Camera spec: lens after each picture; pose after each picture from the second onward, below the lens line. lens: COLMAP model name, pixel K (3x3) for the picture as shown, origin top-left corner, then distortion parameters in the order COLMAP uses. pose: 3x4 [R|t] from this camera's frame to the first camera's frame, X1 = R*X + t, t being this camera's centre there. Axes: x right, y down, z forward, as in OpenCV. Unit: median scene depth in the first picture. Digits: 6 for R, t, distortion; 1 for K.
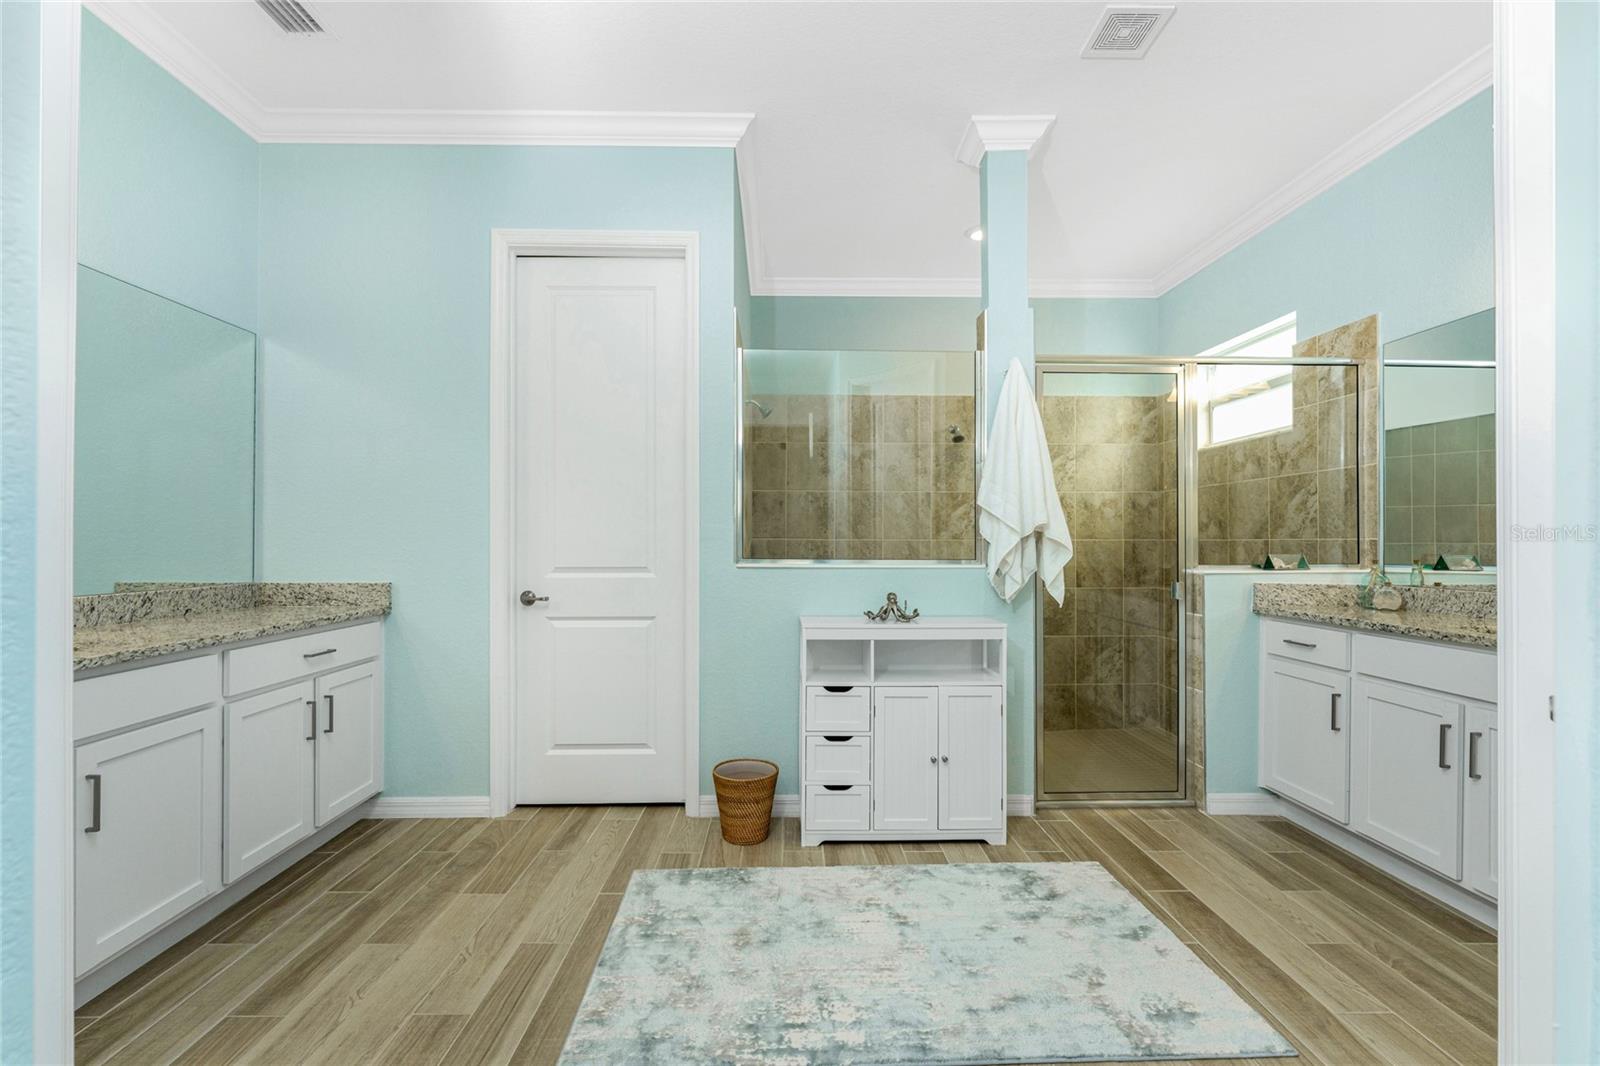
lens RADIAL K [[689.8, 0, 798.3], [0, 689.8, 544.9], [0, 0, 1]] dist [-0.000264, 0.000518]
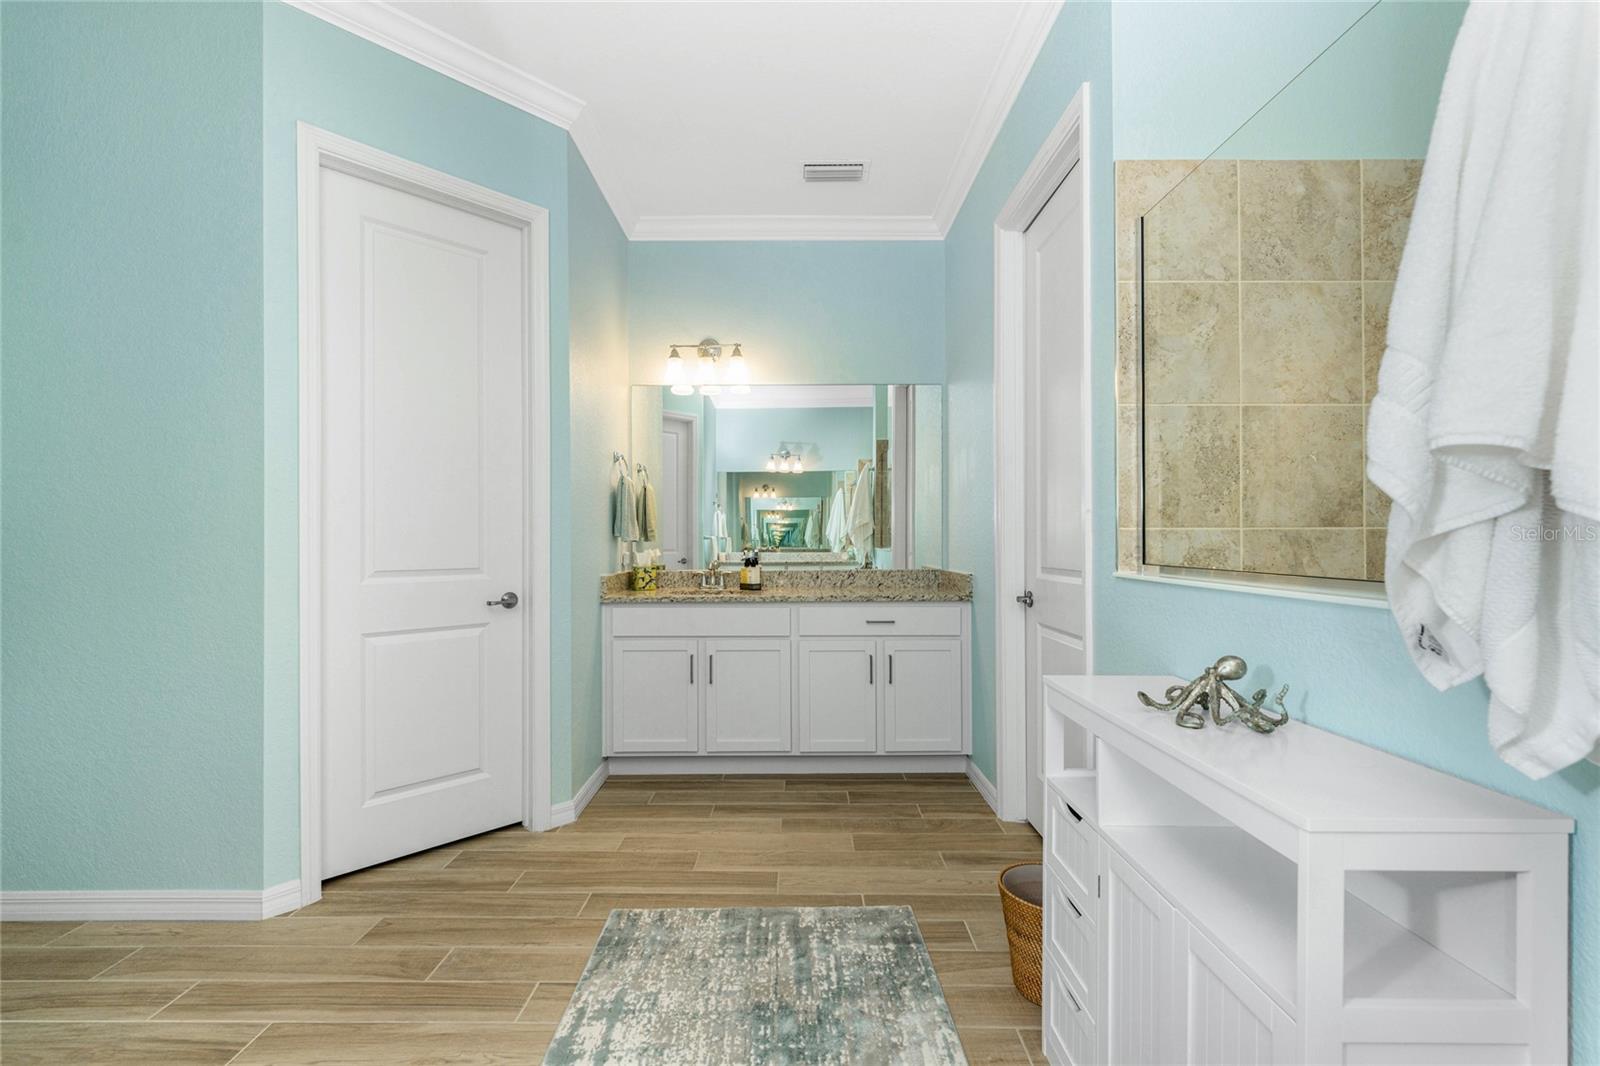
lens RADIAL K [[689.8, 0, 793.8], [0, 689.8, 525.8], [0, 0, 1]] dist [-0.000264, 0.000518]
pose [[-0.028007, -0.015884, -0.999482, 0.586467], [-0.000743, 0.999874, -0.015869, -0.008694], [0.999607, 0.000299, -0.028016, 0.759803]]
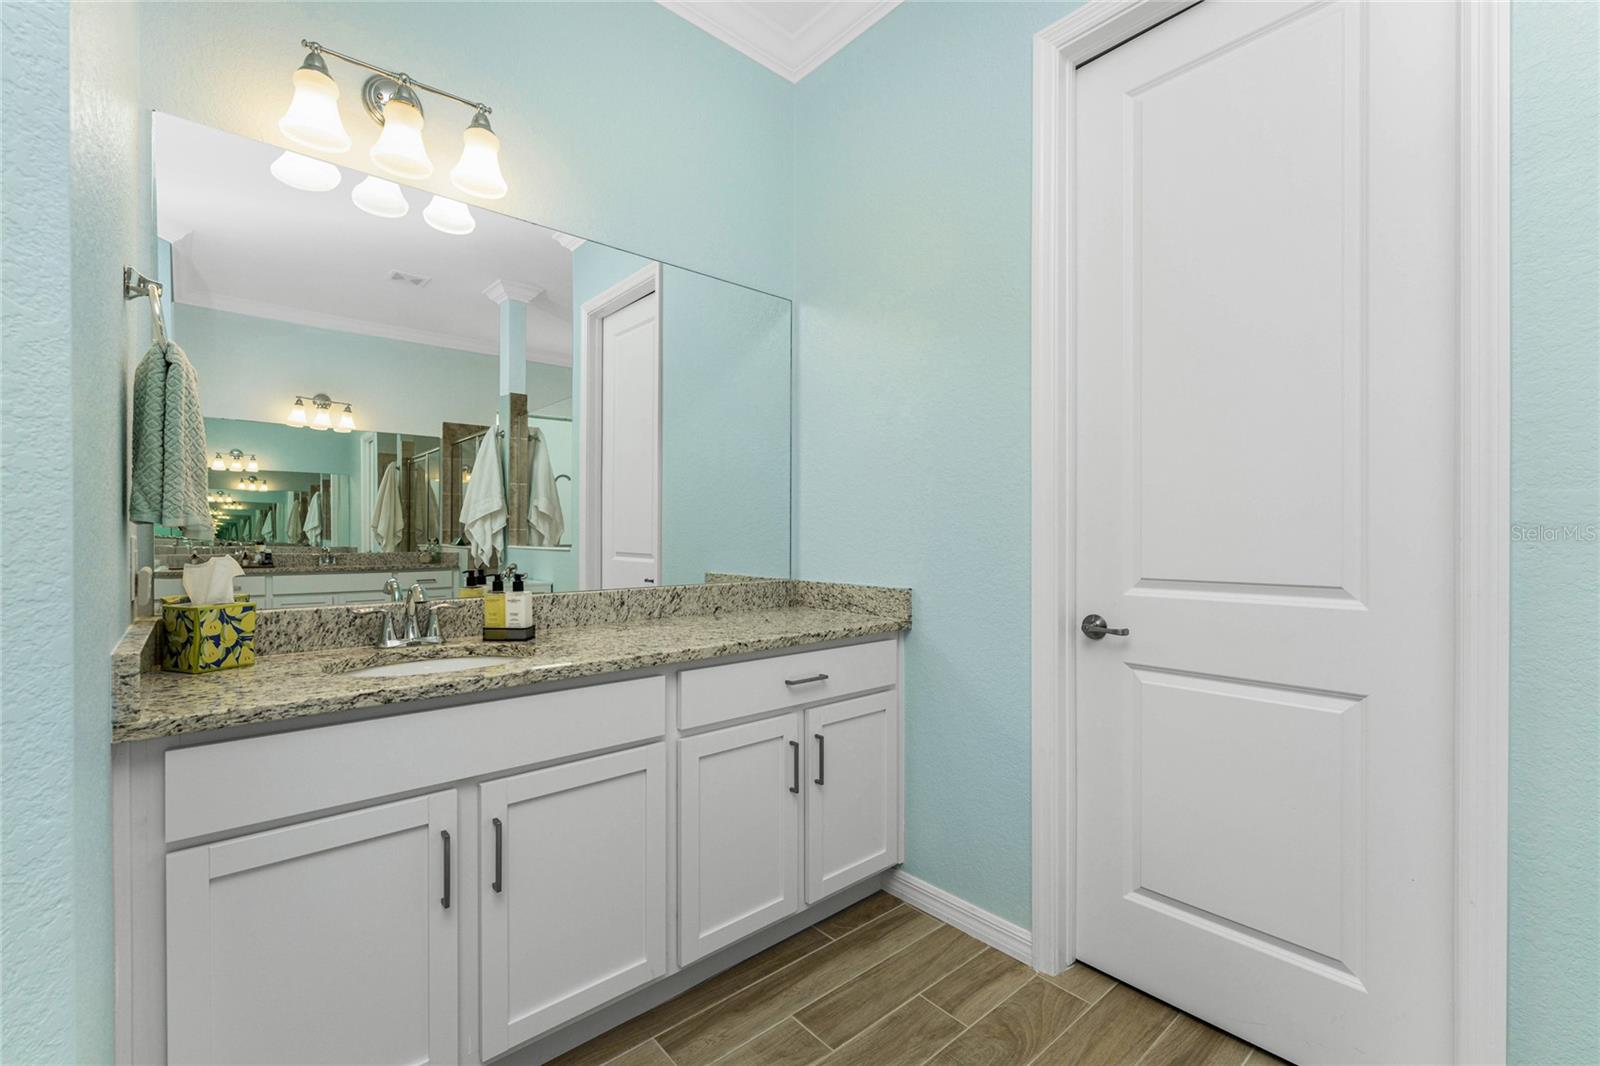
lens RADIAL K [[689.8, 0, 784.9], [0, 689.8, 532.1], [0, 0, 1]] dist [-0.000264, 0.000518]
pose [[0.634332, -0.000949, -0.773060, -0.103189], [-0.004155, 0.999981, -0.004637, -0.002371], [0.773049, 0.006153, 0.634316, 0.433245]]
